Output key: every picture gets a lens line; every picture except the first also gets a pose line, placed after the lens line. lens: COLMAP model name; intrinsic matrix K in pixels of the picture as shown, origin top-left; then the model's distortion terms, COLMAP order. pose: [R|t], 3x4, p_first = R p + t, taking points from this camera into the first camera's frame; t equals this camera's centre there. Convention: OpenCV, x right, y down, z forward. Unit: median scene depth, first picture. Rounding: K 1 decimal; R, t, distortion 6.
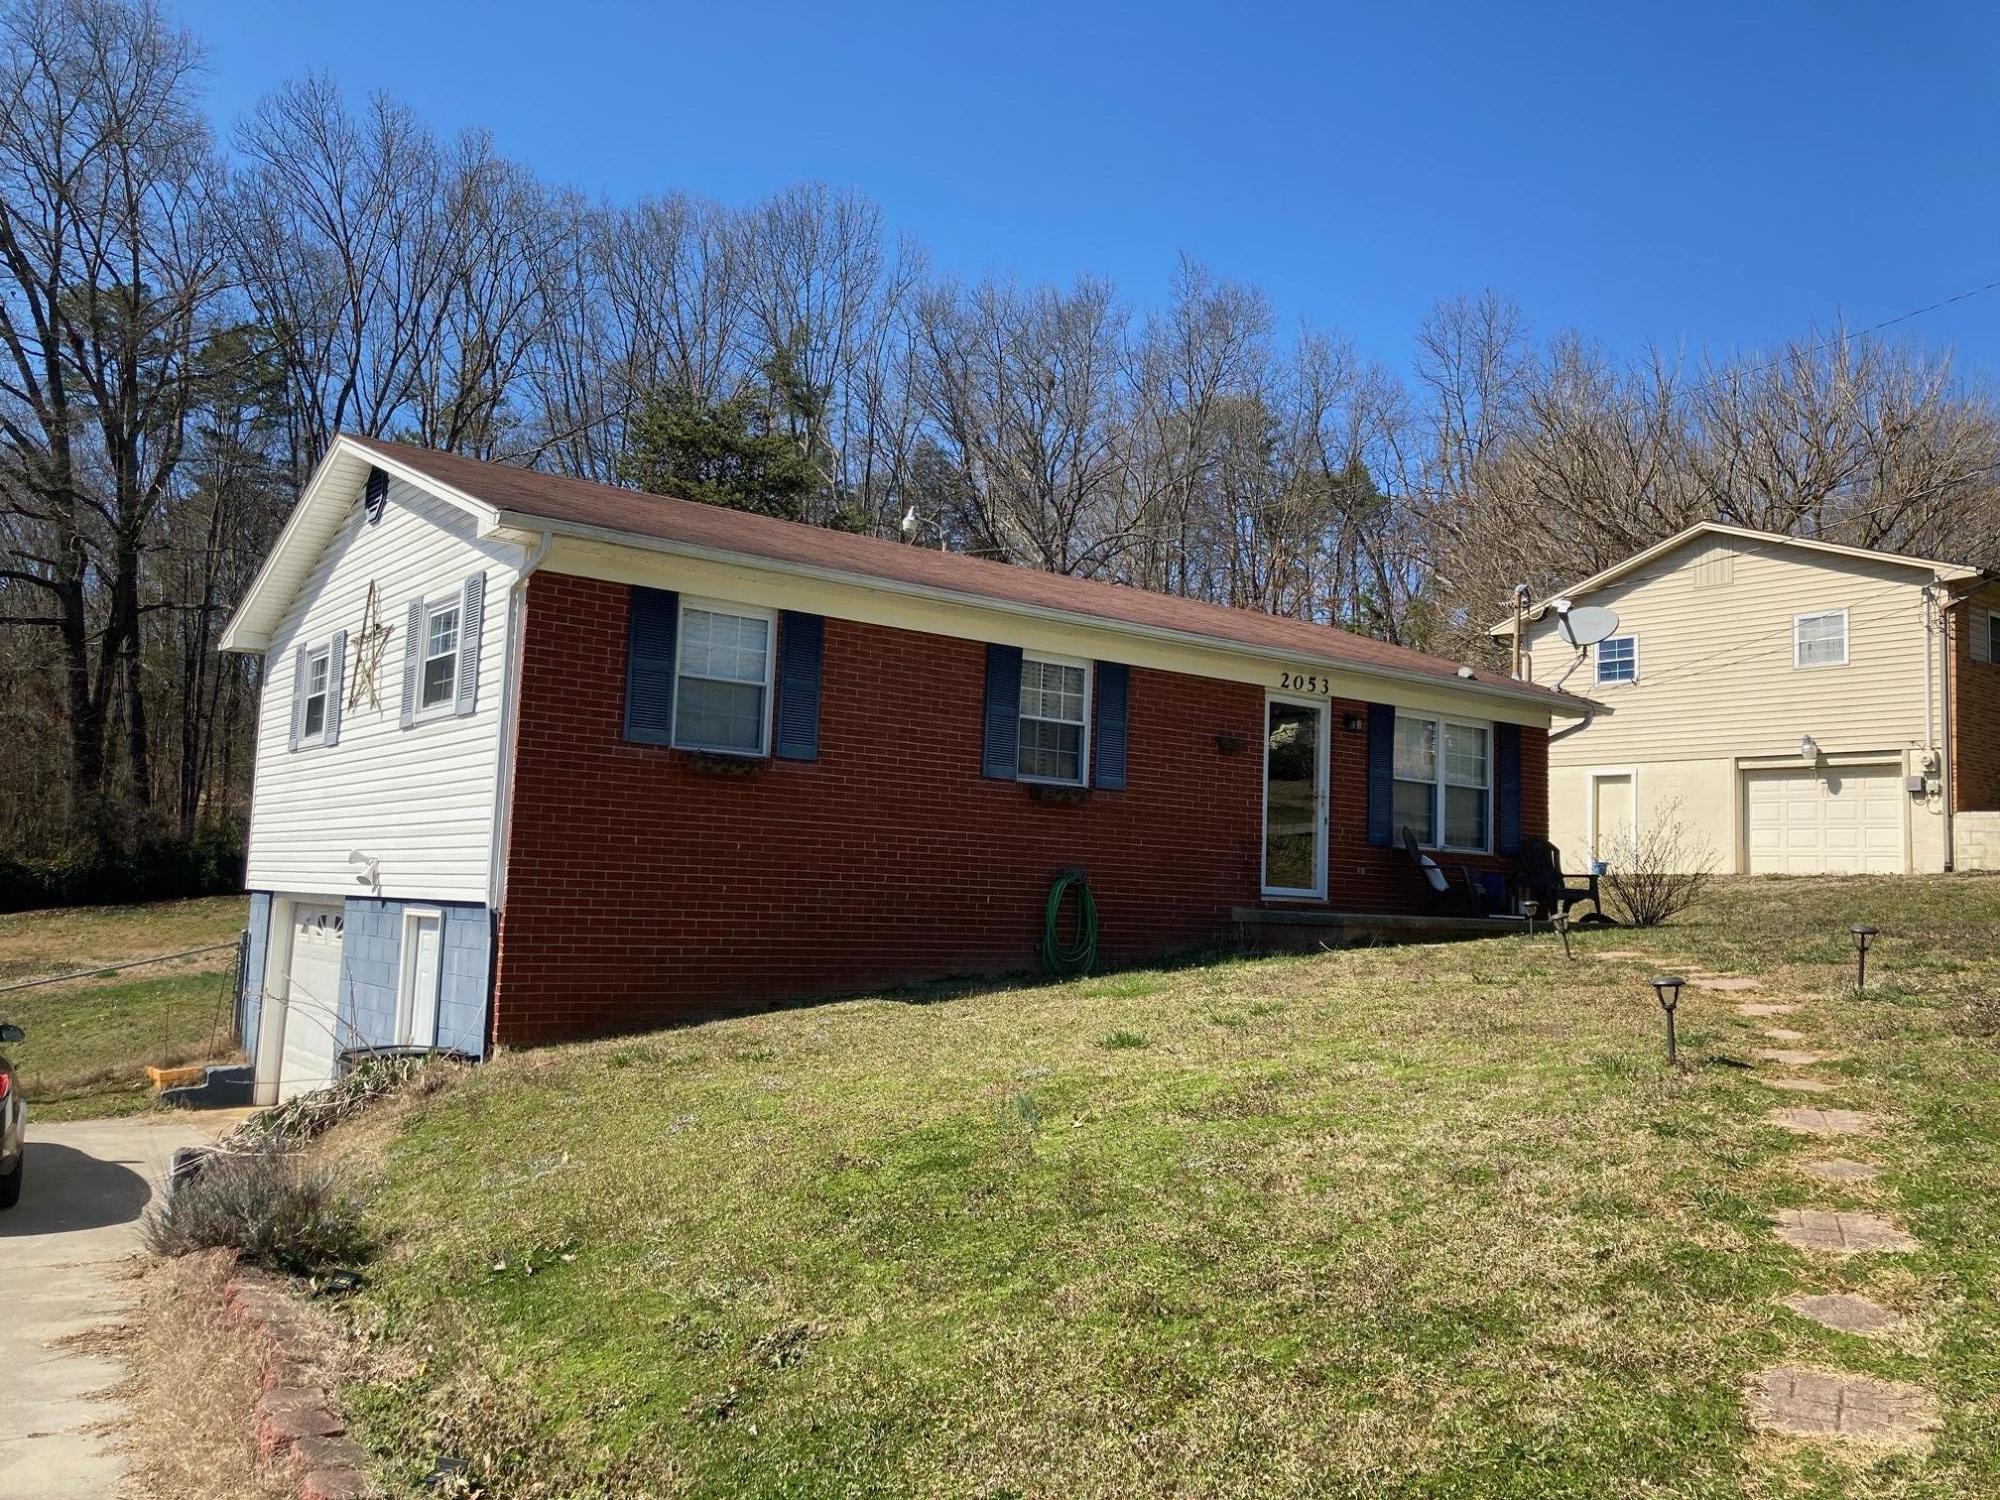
lens RADIAL K [[1641.7, 0, 995.1], [0, 1641.7, 741.8], [0, 0, 1]] dist [0.026264, -0.045239]
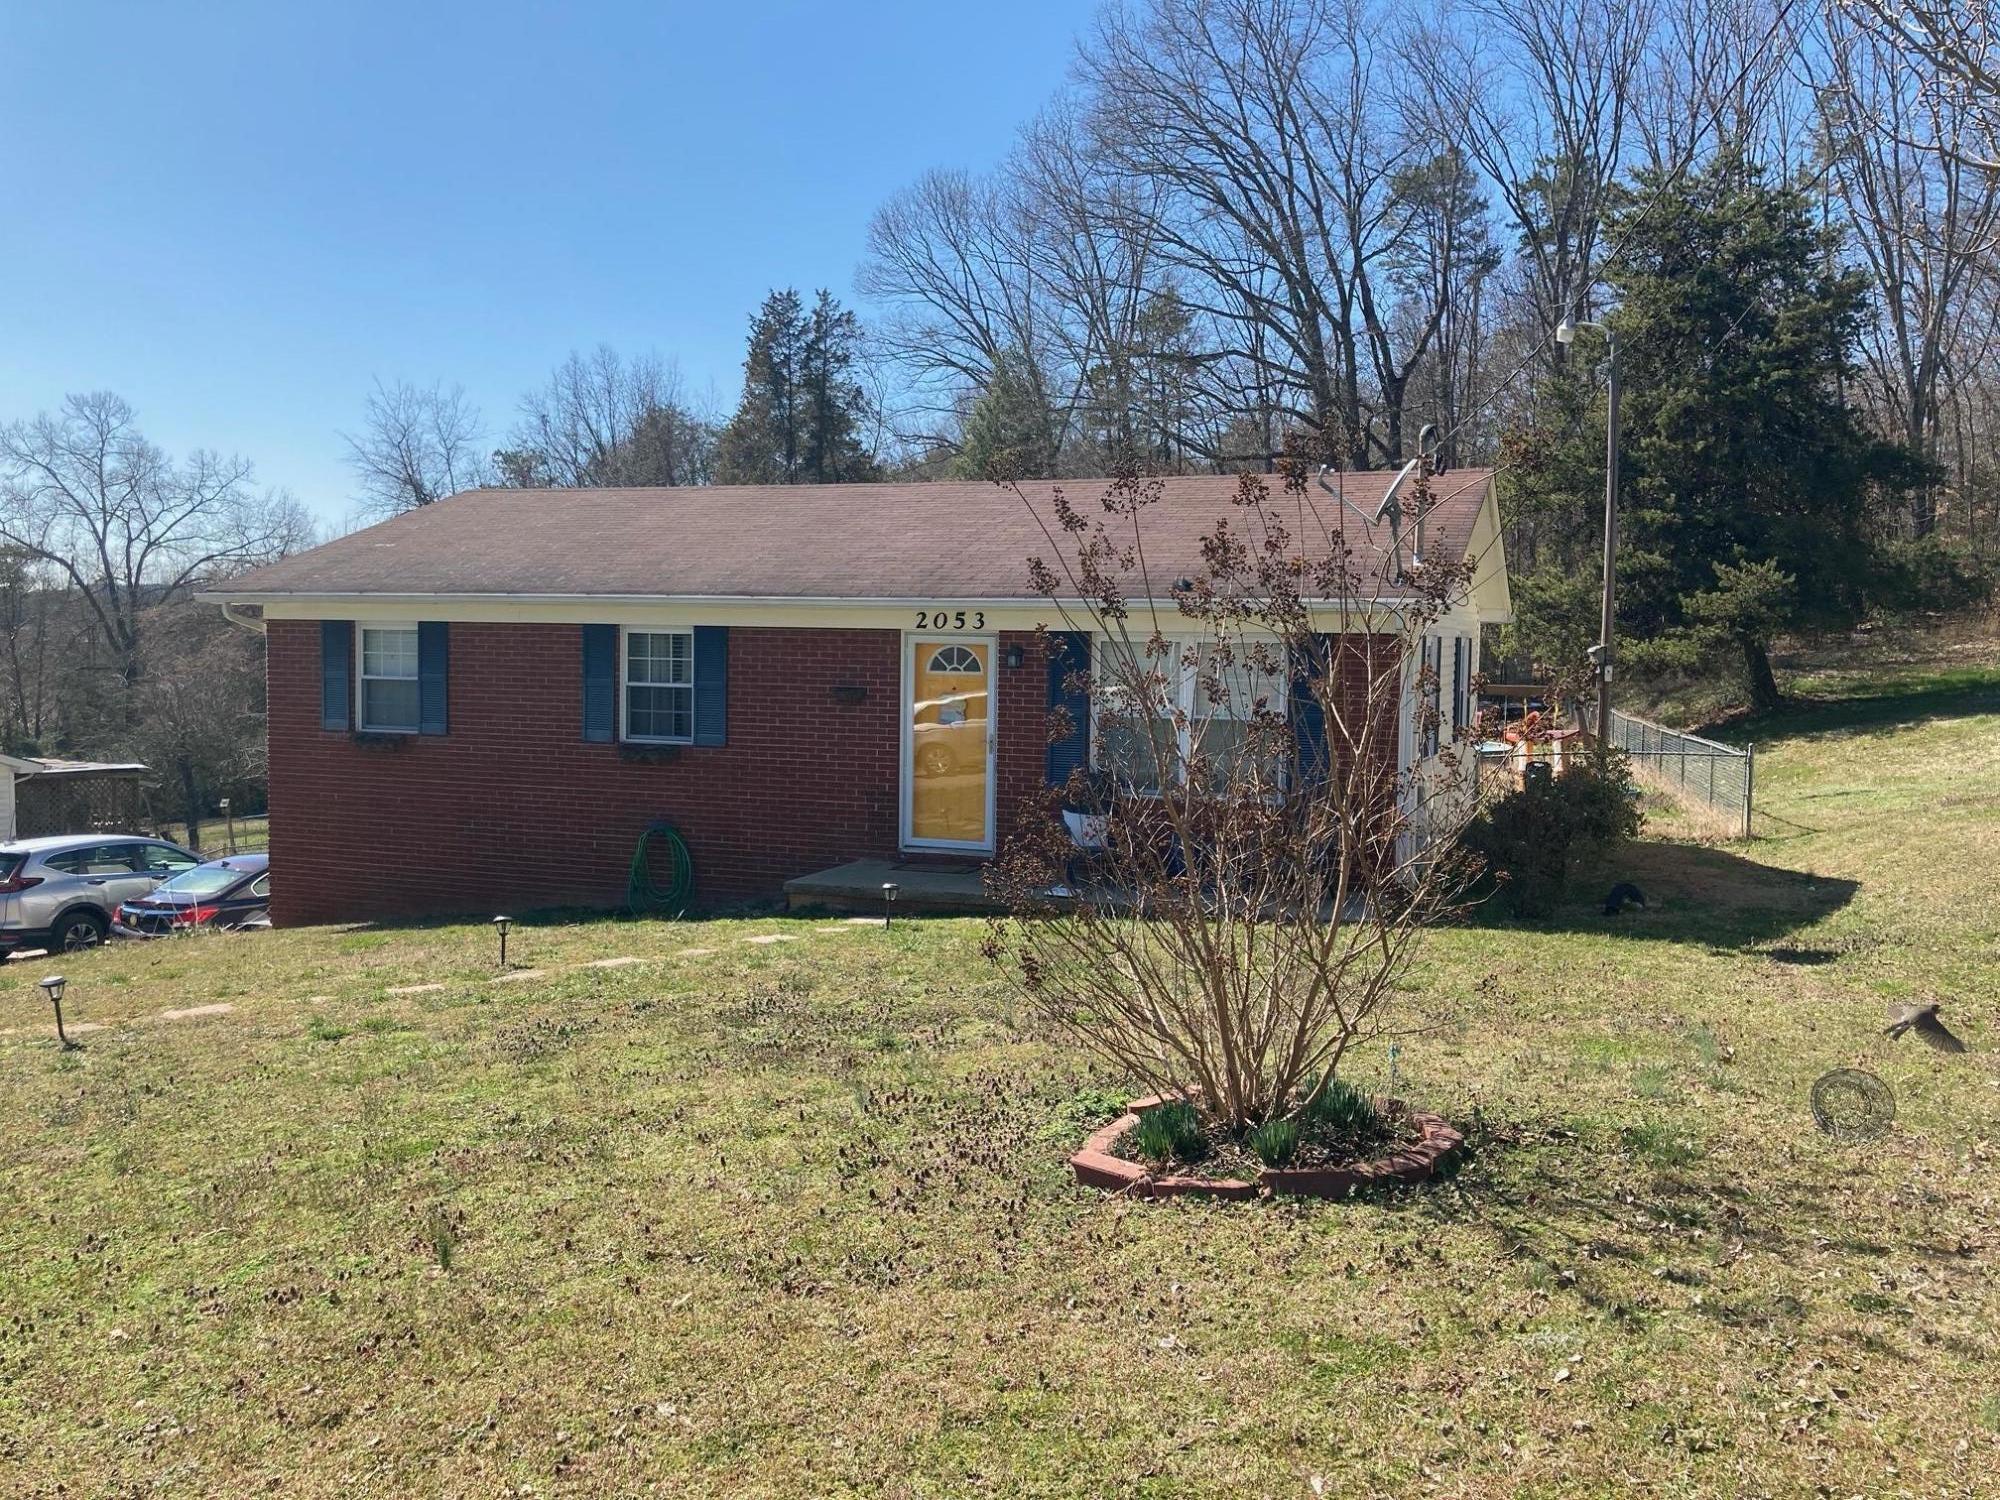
lens RADIAL K [[1641.7, 0, 993.6], [0, 1641.7, 751.5], [0, 0, 1]] dist [0.026264, -0.045239]
pose [[0.537353, 0.029251, -0.842850, 1.079371], [0.088412, 0.991938, 0.090792, -0.048823], [0.838710, -0.123306, 0.530434, 0.587079]]
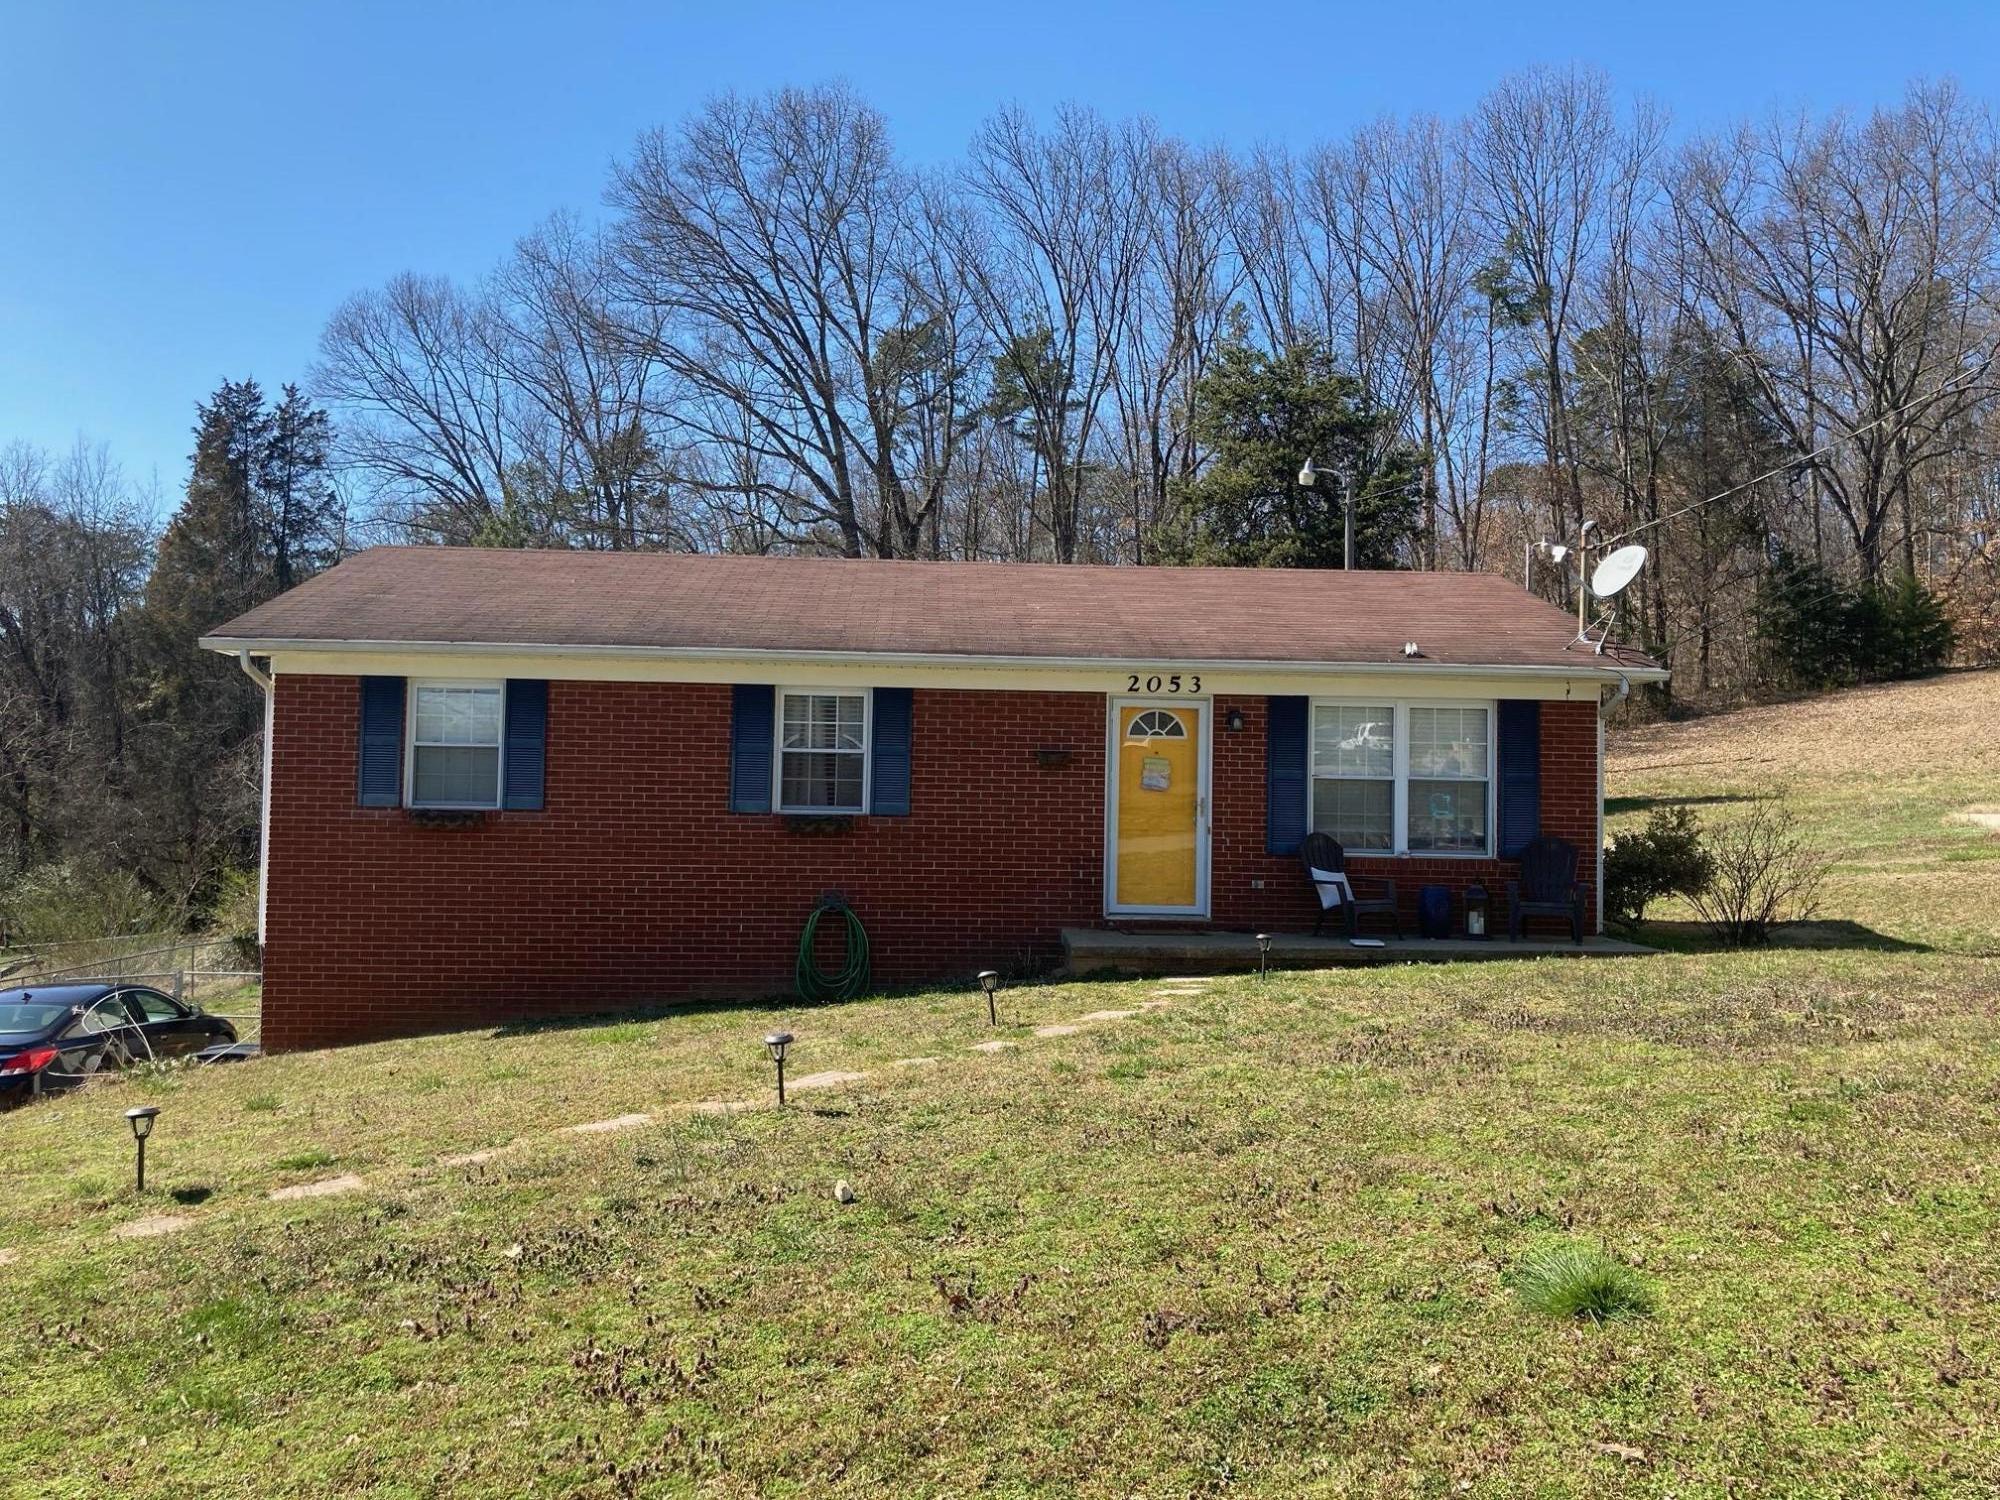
lens RADIAL K [[1641.7, 0, 995.4], [0, 1641.7, 757.8], [0, 0, 1]] dist [0.026264, -0.045239]
pose [[0.837519, -0.037996, -0.545085, 0.677229], [0.069563, 0.996876, 0.037395, -0.039398], [0.541962, -0.069237, 0.837546, 0.194490]]
